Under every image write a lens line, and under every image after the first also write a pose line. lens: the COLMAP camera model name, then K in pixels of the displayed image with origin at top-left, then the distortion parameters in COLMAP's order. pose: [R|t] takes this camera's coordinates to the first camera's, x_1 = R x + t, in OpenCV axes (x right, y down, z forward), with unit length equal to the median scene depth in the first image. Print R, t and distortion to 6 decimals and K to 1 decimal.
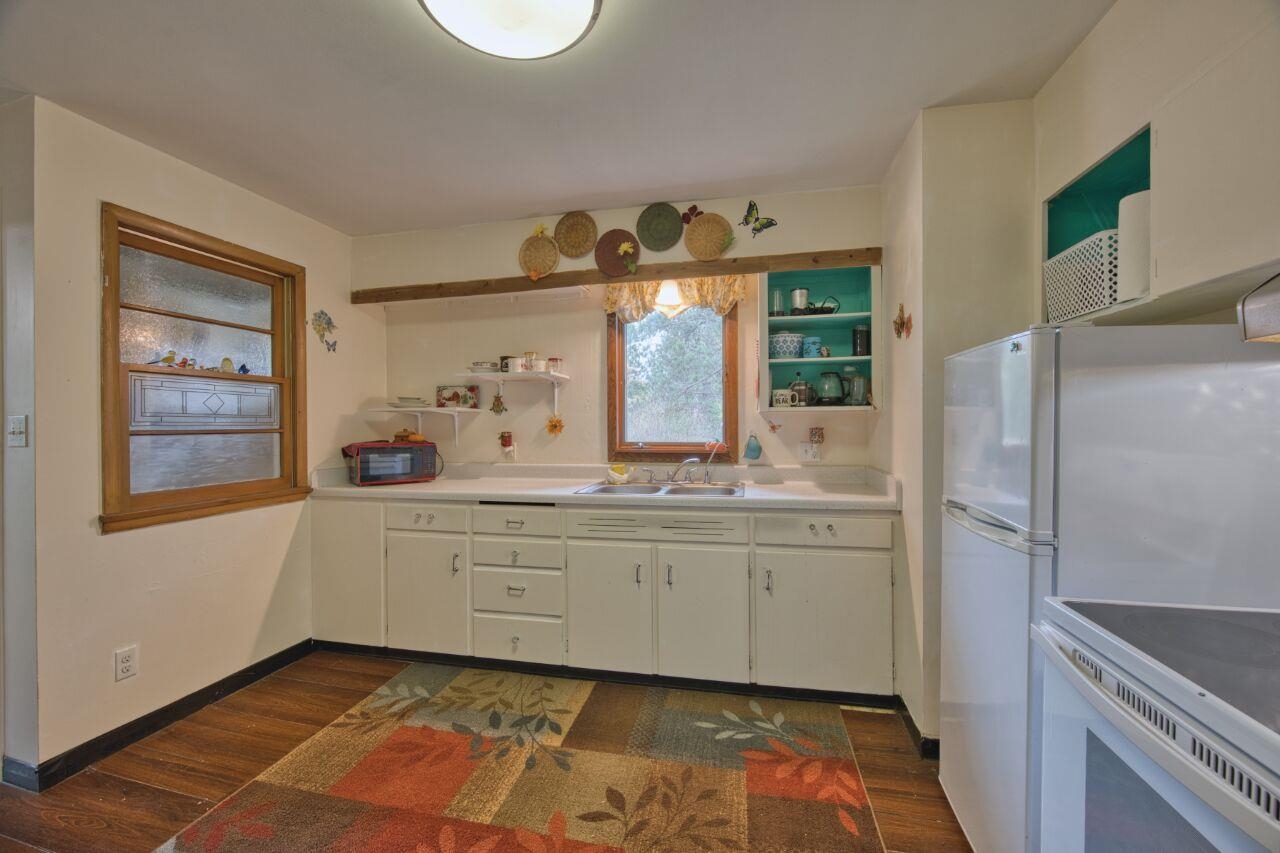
lens RADIAL K [[506.5, 0, 640.0], [0, 506.5, 426.5], [0, 0, 1]] dist [-0.018384, -0.007945]
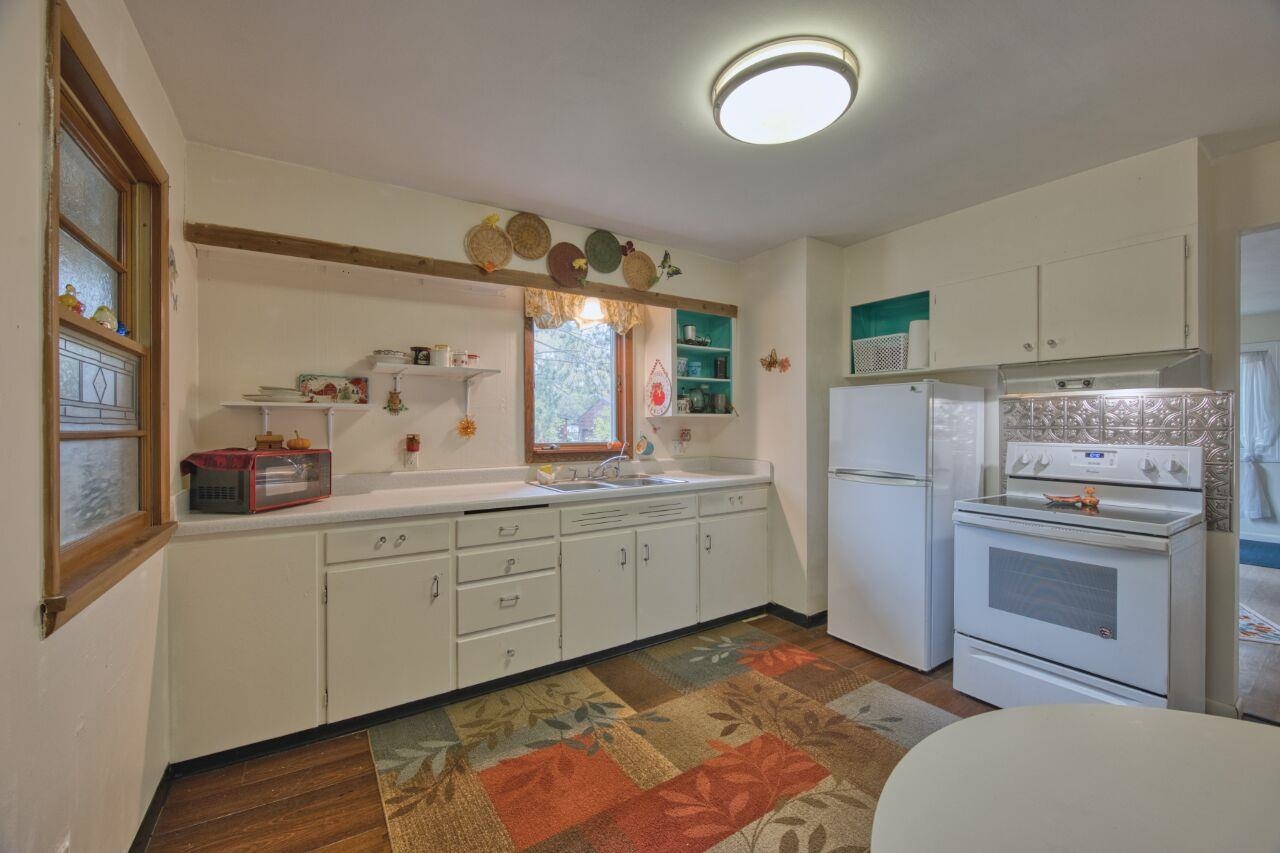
lens RADIAL K [[506.5, 0, 640.0], [0, 506.5, 426.5], [0, 0, 1]] dist [-0.018384, -0.007945]
pose [[0.705222, 0.003924, 0.708976, -0.730965], [0.003869, 0.999948, -0.009384, 0.007932], [-0.708976, 0.009361, 0.705170, 0.153171]]
